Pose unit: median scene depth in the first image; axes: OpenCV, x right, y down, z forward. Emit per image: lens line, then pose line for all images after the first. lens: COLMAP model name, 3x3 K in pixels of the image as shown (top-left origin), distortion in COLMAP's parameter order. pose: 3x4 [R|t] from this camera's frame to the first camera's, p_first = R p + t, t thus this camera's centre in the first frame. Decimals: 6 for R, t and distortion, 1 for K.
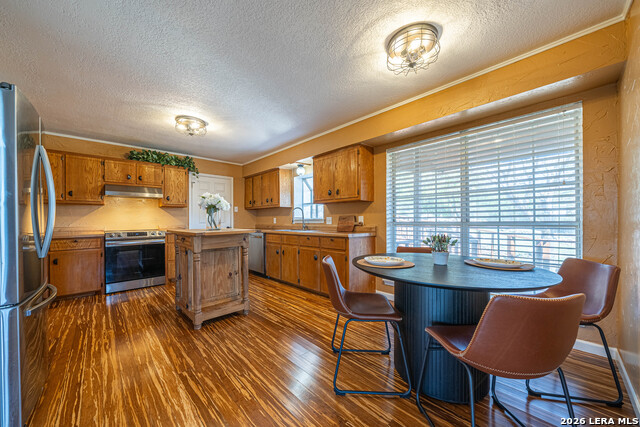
lens RADIAL K [[231.6, 0, 323.3], [0, 231.6, 216.7], [0, 0, 1]] dist [-0.007270, -0.000073]
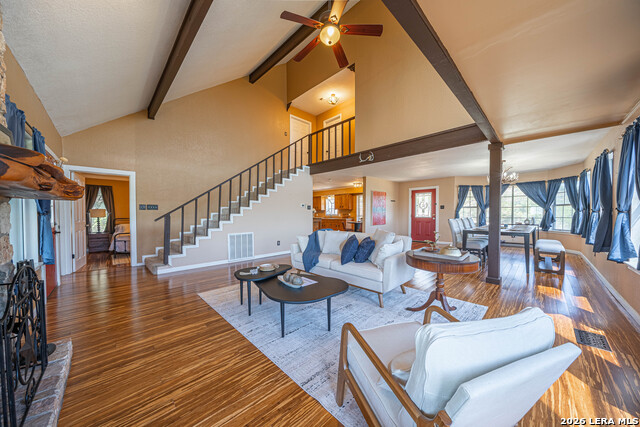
lens RADIAL K [[223.3, 0, 316.6], [0, 223.3, 216.7], [0, 0, 1]] dist [-0.001214, -0.000128]
pose [[0.999975, 0.000049, -0.007066, -0.259573], [0.000103, 0.999771, 0.021415, -0.024564], [0.007065, -0.021416, 0.999746, -1.988777]]
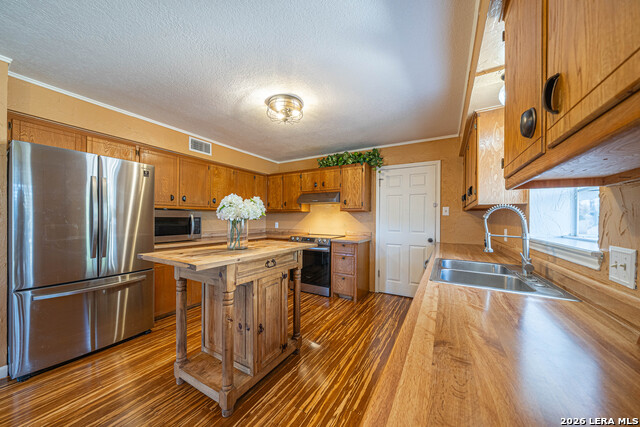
lens RADIAL K [[223.3, 0, 315.1], [0, 223.3, 217.1], [0, 0, 1]] dist [-0.001214, -0.000128]
pose [[0.254606, 0.002349, -0.967042, 0.149249], [-0.001367, 0.999997, 0.002070, -0.025504], [0.967044, 0.000795, 0.254608, 0.736791]]
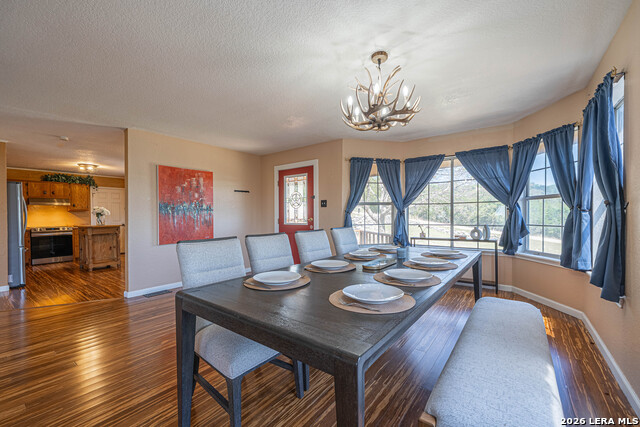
lens RADIAL K [[264.7, 0, 319.2], [0, 264.7, 214.6], [0, 0, 1]] dist [0.001233, -0.000122]
pose [[0.988253, -0.006544, 0.152690, 0.712030], [0.005302, 0.999950, 0.008536, -0.029489], [-0.152738, -0.007626, 0.988237, -1.053235]]
